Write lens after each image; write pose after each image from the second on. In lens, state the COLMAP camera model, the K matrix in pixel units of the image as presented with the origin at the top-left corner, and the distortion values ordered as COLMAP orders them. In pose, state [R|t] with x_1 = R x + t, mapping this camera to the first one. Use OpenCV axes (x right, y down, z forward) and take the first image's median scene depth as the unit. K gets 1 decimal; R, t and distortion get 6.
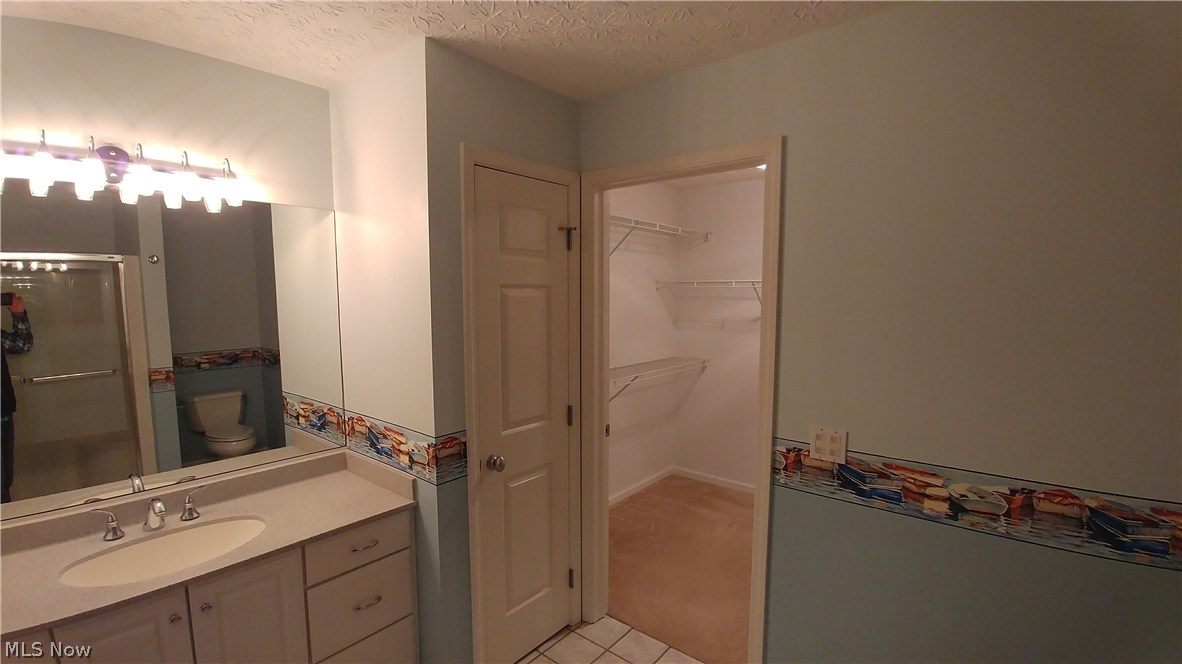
lens RADIAL K [[525.4, 0, 584.5], [0, 525.4, 344.6], [0, 0, 1]] dist [-0.030821, -0.000197]
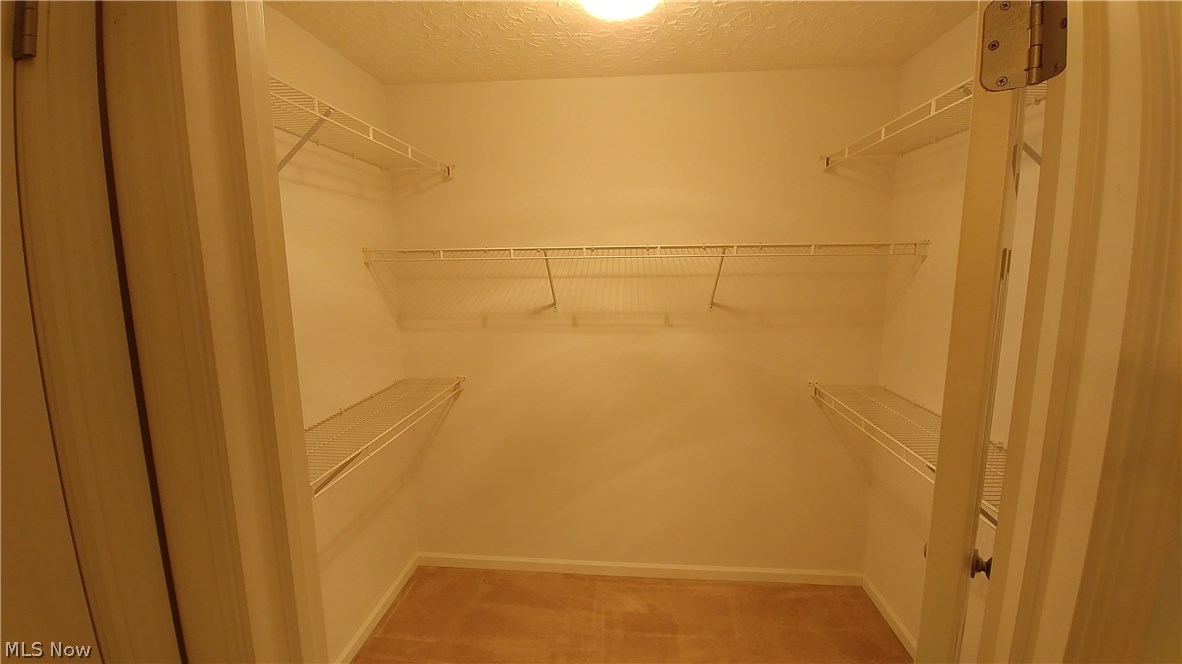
lens RADIAL K [[525.4, 0, 584.5], [0, 525.4, 344.6], [0, 0, 1]] dist [-0.030821, -0.000197]
pose [[0.823079, -0.099598, 0.559126, 0.014103], [0.069176, 0.994754, 0.075364, -0.048285], [-0.563699, -0.023352, 0.825650, 0.427862]]
